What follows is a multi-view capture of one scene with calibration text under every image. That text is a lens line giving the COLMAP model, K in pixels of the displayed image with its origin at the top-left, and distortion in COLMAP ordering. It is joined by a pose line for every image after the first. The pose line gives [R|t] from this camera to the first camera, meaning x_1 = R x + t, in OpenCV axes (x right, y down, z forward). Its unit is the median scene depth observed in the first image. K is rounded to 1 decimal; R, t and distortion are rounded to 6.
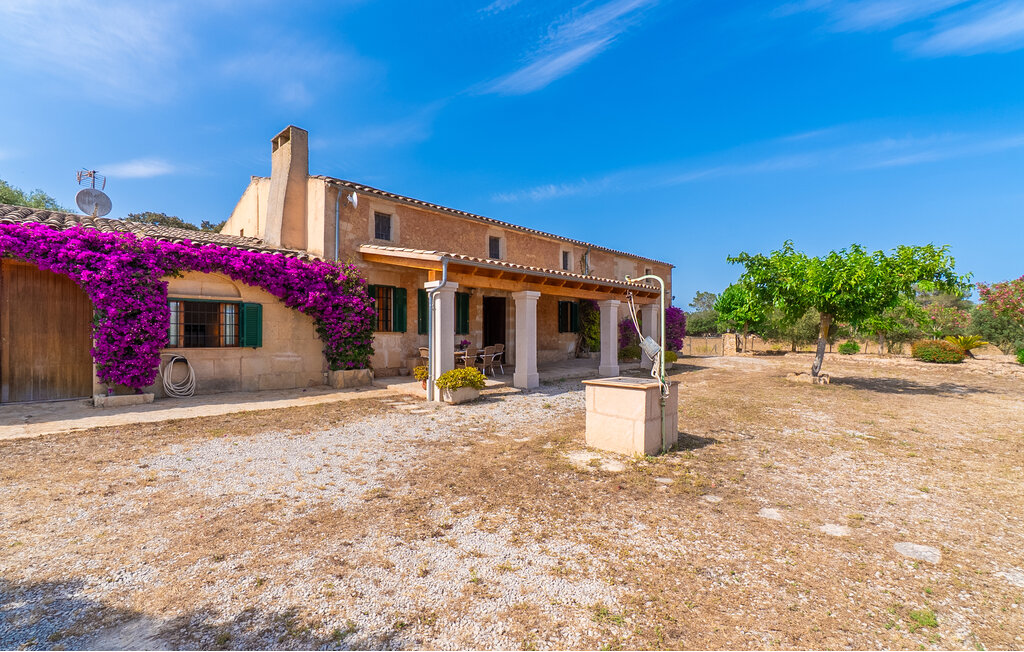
lens RADIAL K [[442.5, 0, 506.4], [0, 442.5, 332.5], [0, 0, 1]] dist [-0.008687, 0.000086]
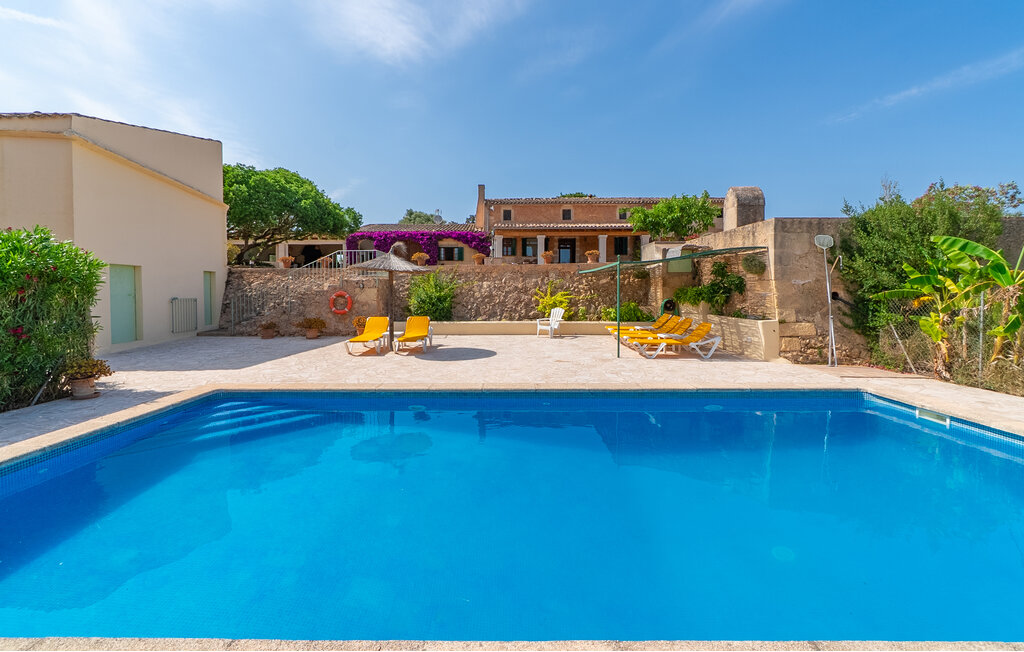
lens RADIAL K [[429.7, 0, 515.0], [0, 429.7, 298.7], [0, 0, 1]] dist [0.001394, 0.000150]
pose [[0.712024, 0.011579, -0.702059, 1.838758], [0.010714, 0.999568, 0.027352, 0.220044], [0.702073, -0.026997, 0.711593, -0.936409]]
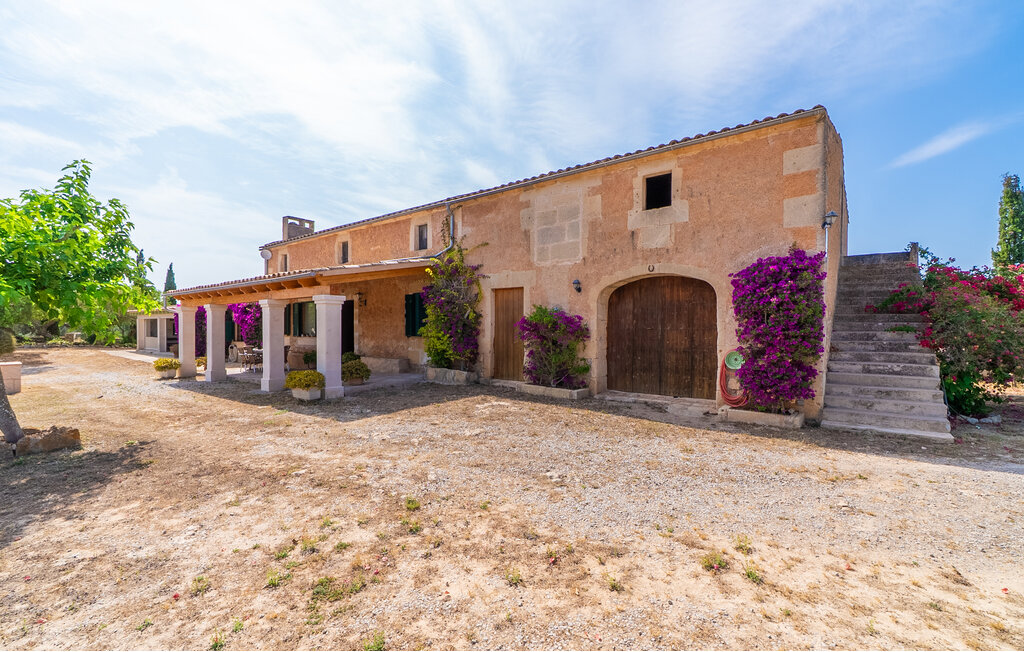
lens RADIAL K [[458.4, 0, 512.0], [0, 458.4, 326.0], [0, 0, 1]] dist [0.001253, 0.000138]
pose [[0.116090, -0.007756, -0.993208, 1.594817], [0.006873, 0.999952, -0.007005, -0.018623], [0.993215, -0.006013, 0.116137, 1.886555]]
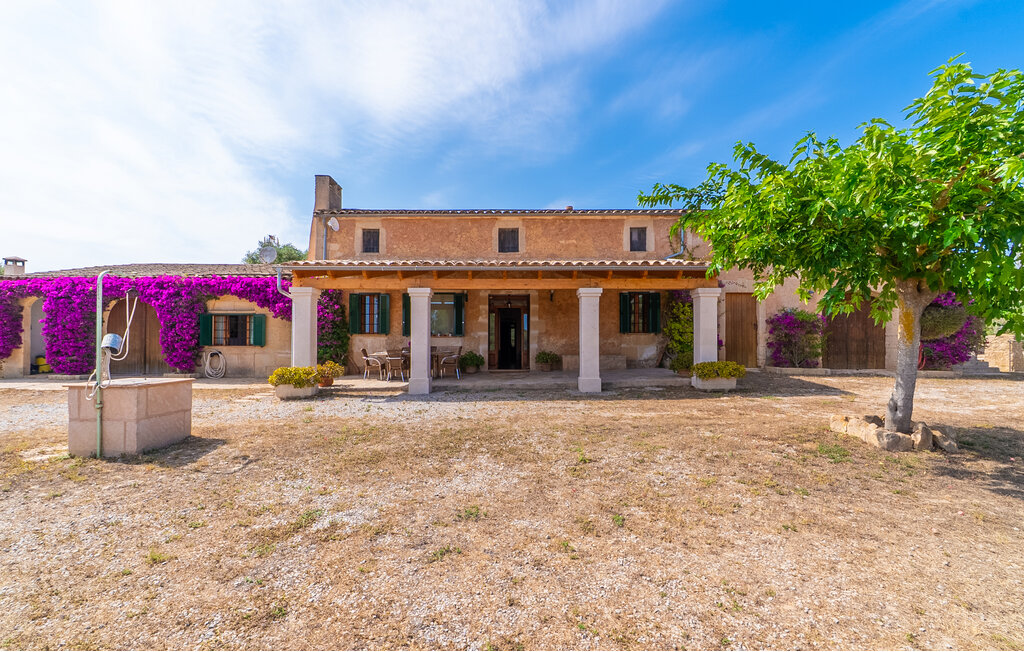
lens RADIAL K [[442.5, 0, 506.4], [0, 442.5, 332.5], [0, 0, 1]] dist [-0.008687, 0.000086]
pose [[0.707933, -0.014206, -0.706137, 0.909723], [0.006641, 0.999887, -0.013457, 0.013833], [0.706249, 0.004838, 0.707947, 0.534155]]
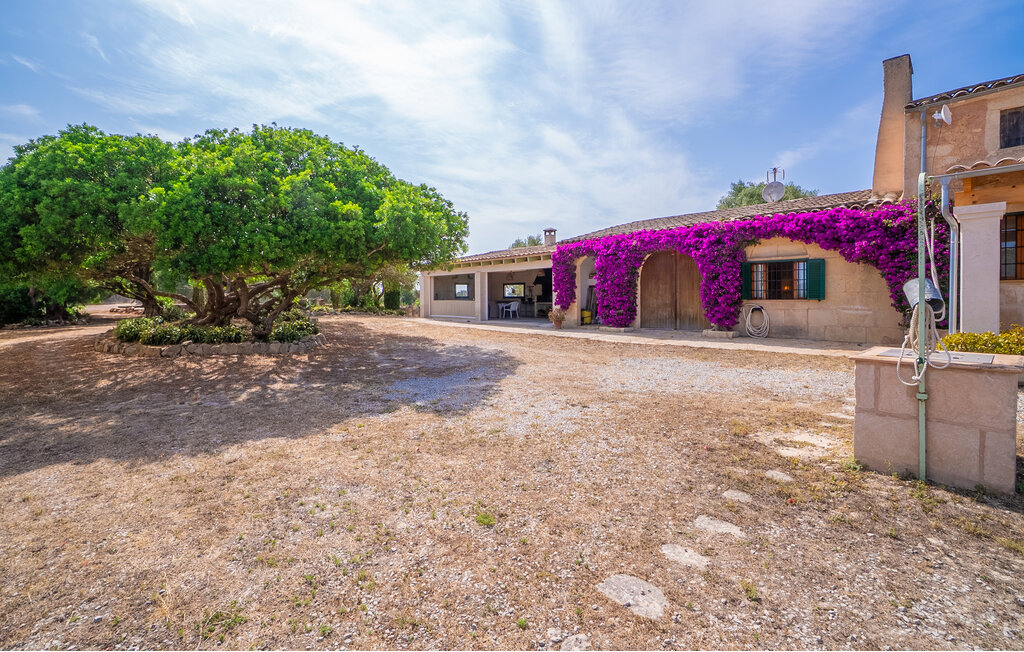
lens RADIAL K [[455.6, 0, 509.1], [0, 455.6, 309.4], [0, 0, 1]] dist [-0.044539, 0.009049]
pose [[-0.046602, 0.026080, -0.998573, 0.529160], [0.019309, 0.999496, 0.025203, 0.013909], [0.998727, -0.018107, -0.047082, 0.280364]]
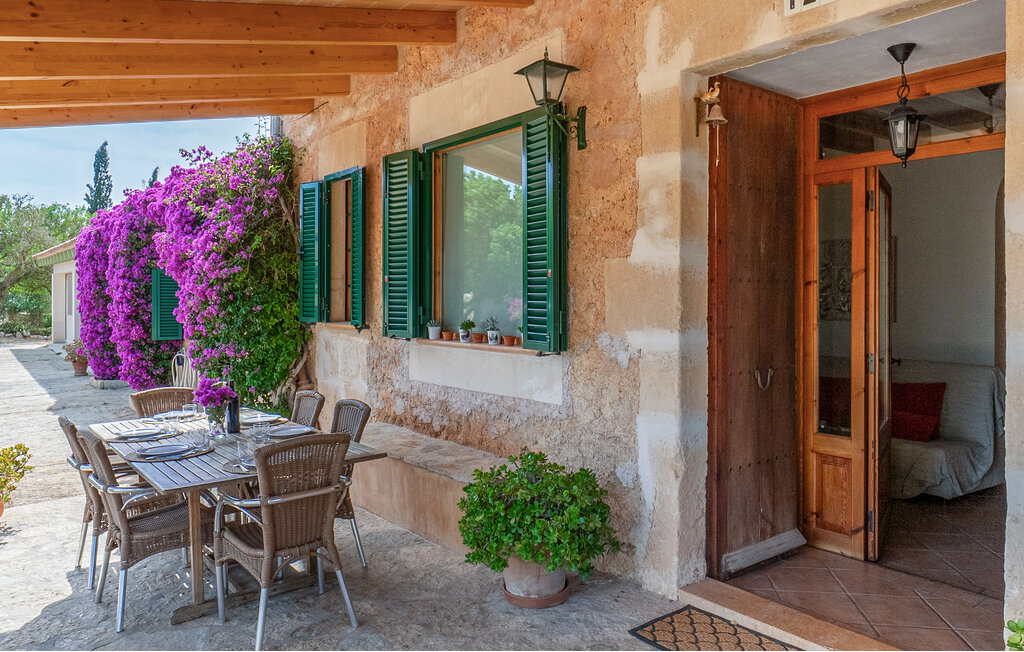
lens RADIAL K [[733.8, 0, 512.2], [0, 733.8, 304.4], [0, 0, 1]] dist [-0.000049, -0.000204]
pose [[-0.123327, 0.004582, -0.992356, 0.255209], [0.009586, 0.999948, 0.003426, -0.020410], [0.992320, -0.009090, -0.123365, 1.410292]]
